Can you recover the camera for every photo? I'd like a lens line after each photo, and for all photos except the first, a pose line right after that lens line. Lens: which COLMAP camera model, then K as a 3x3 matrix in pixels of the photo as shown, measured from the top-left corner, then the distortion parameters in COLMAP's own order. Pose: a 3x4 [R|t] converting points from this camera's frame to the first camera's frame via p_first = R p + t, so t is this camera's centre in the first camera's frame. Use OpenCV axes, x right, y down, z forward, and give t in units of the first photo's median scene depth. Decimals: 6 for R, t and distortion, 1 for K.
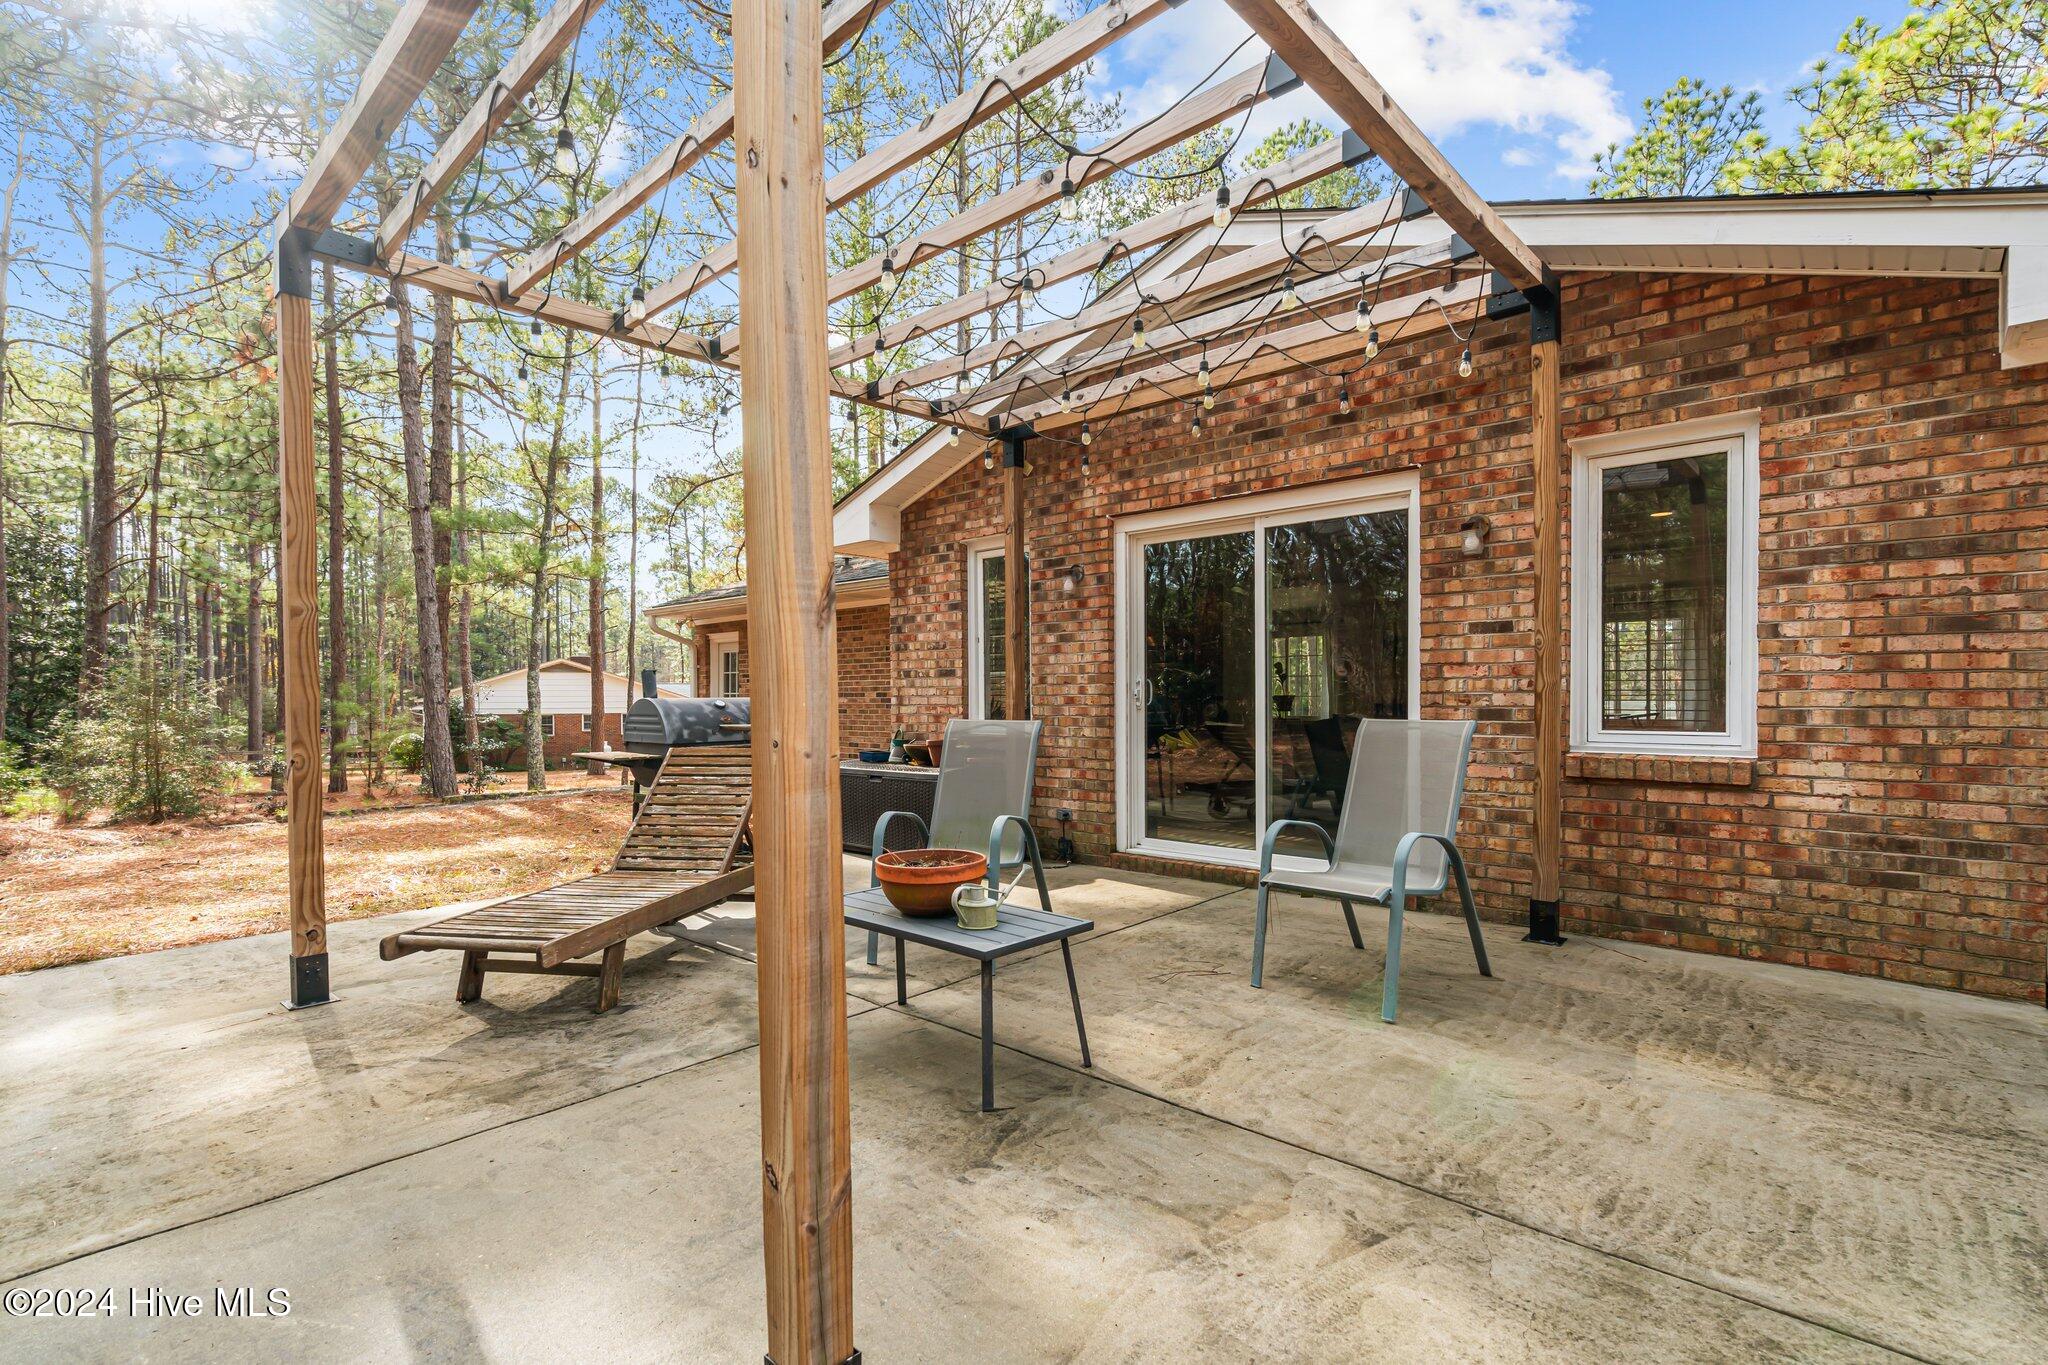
lens RADIAL K [[947.4, 0, 1028.6], [0, 947.4, 713.5], [0, 0, 1]] dist [-0.004002, 0.001019]
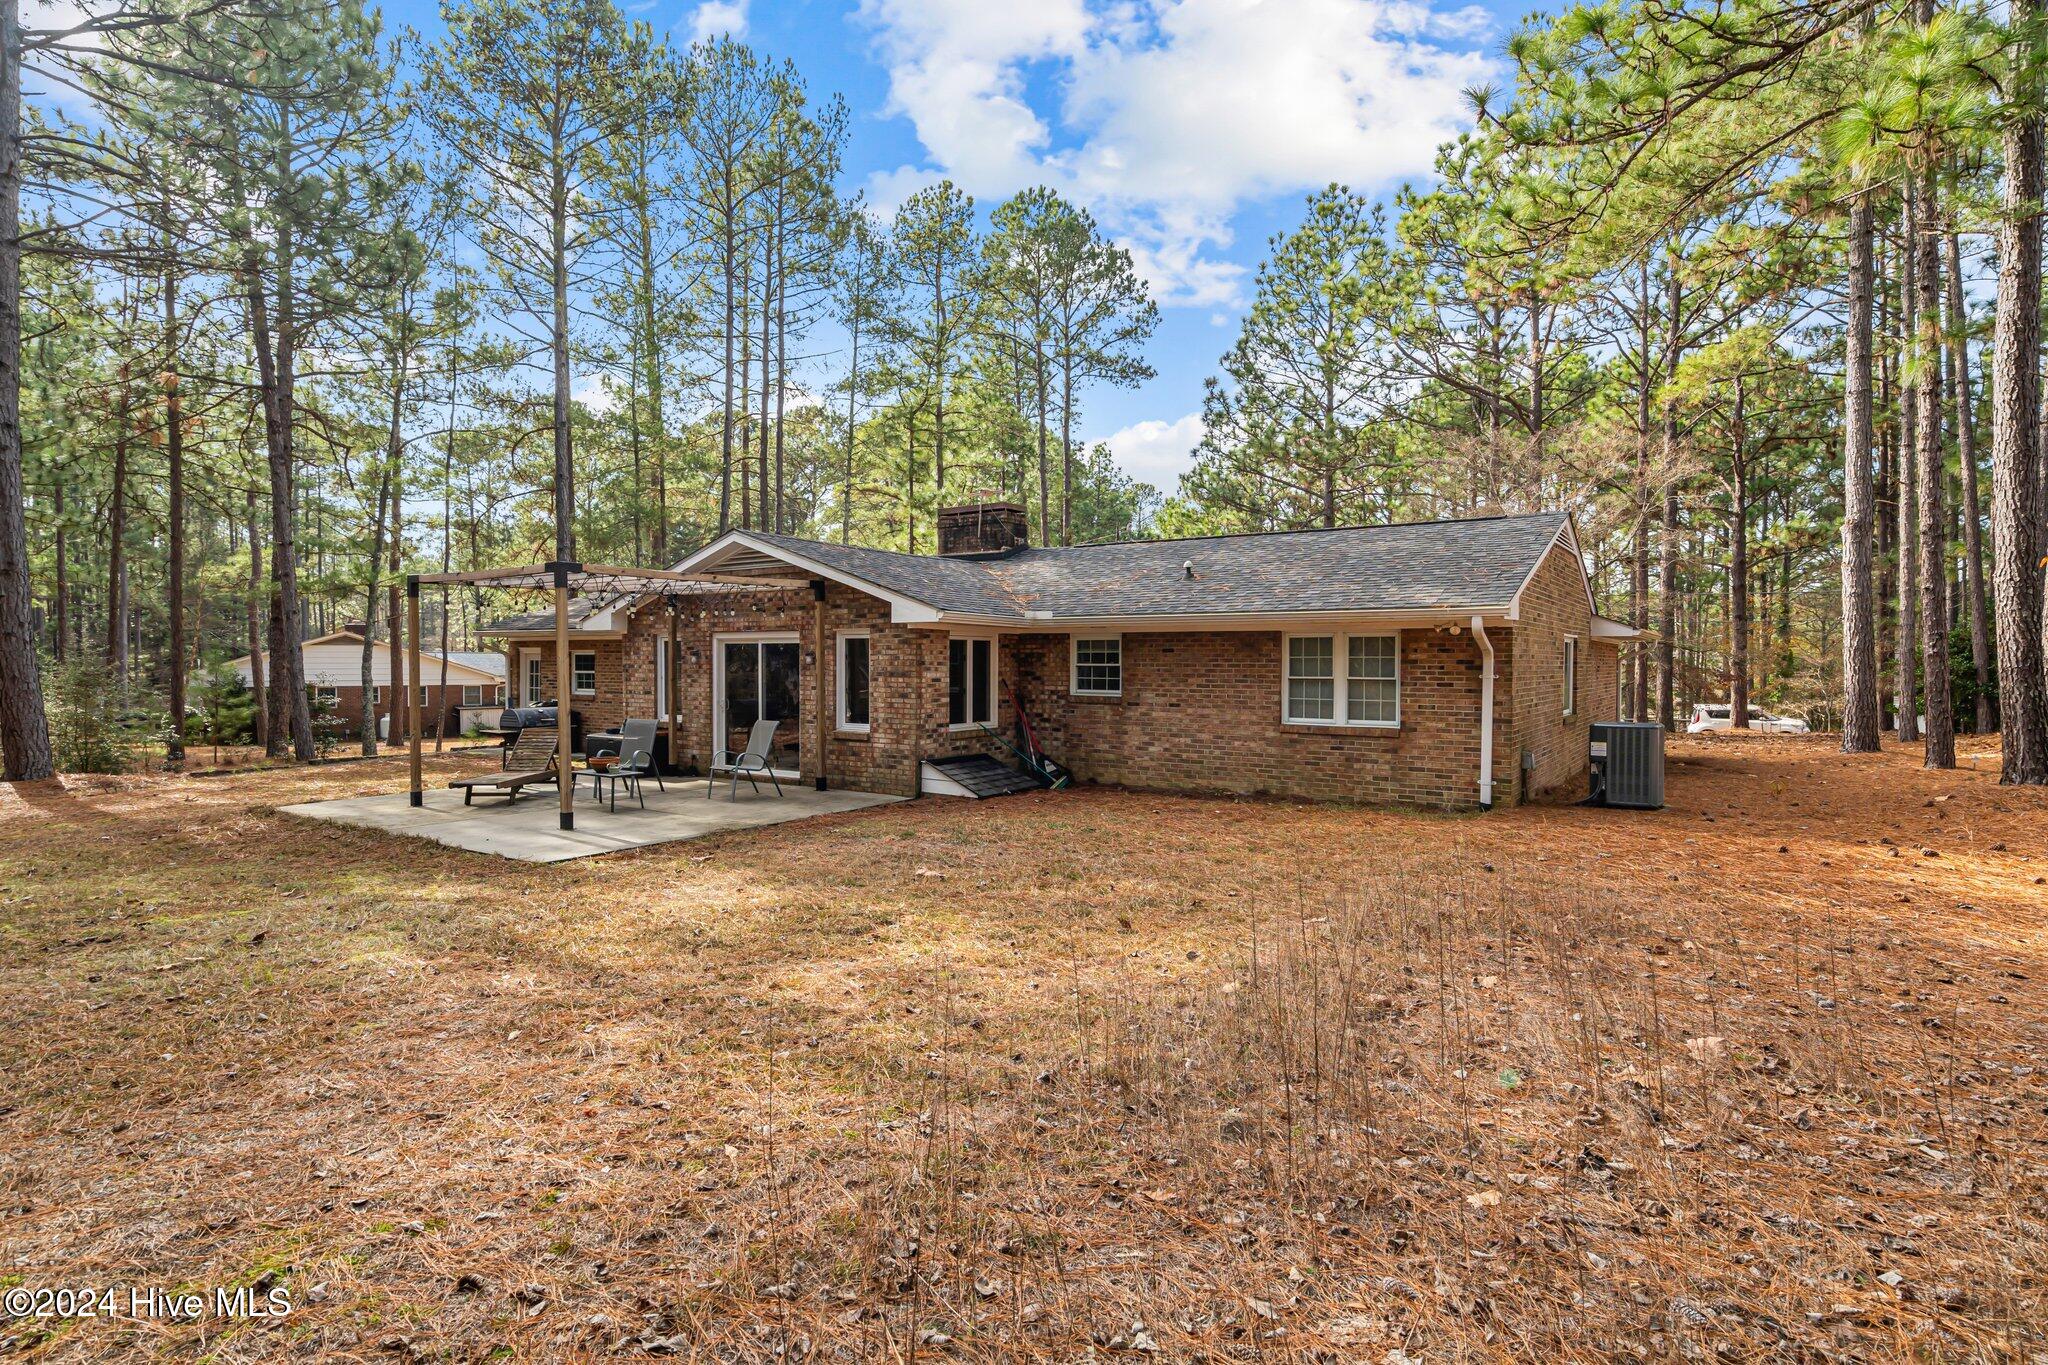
lens RADIAL K [[1071.4, 0, 1014.0], [0, 1071.4, 680.8], [0, 0, 1]] dist [0.005859, -0.001158]
pose [[0.991307, 0.005778, 0.131442, 0.501922], [-0.005972, 0.999982, 0.001087, -0.092073], [-0.131434, -0.001863, 0.991323, -1.830668]]
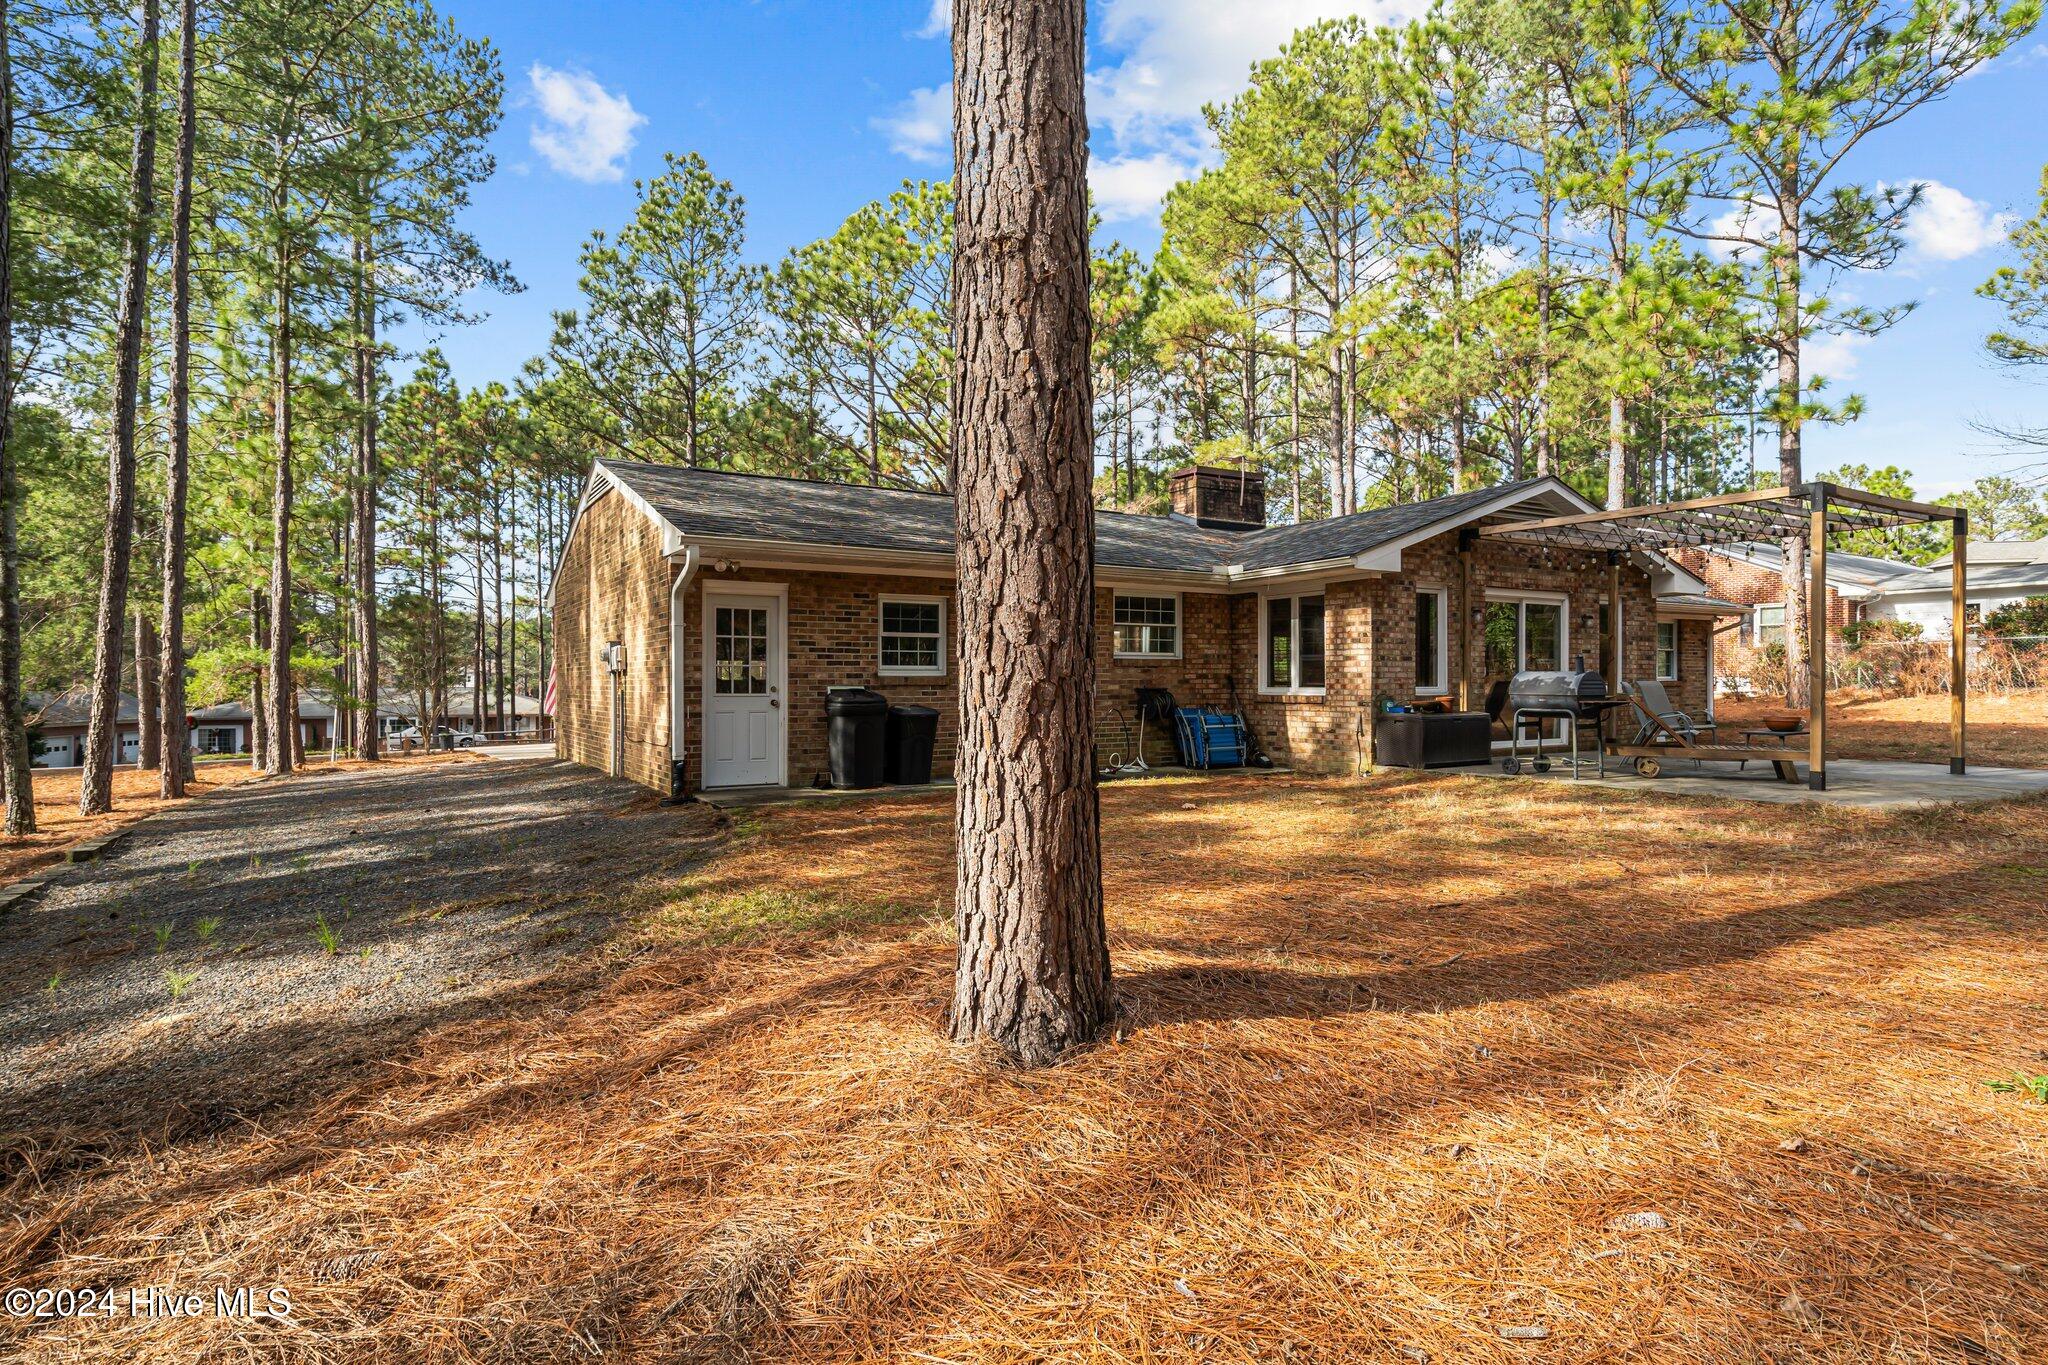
lens RADIAL K [[1071.4, 0, 1014.0], [0, 1071.4, 680.8], [0, 0, 1]] dist [0.005859, -0.001158]
pose [[0.287472, 0.004686, 0.957778, -2.463033], [0.015872, 0.999827, -0.009655, 0.003258], [-0.957658, 0.017978, 0.287348, 1.330104]]
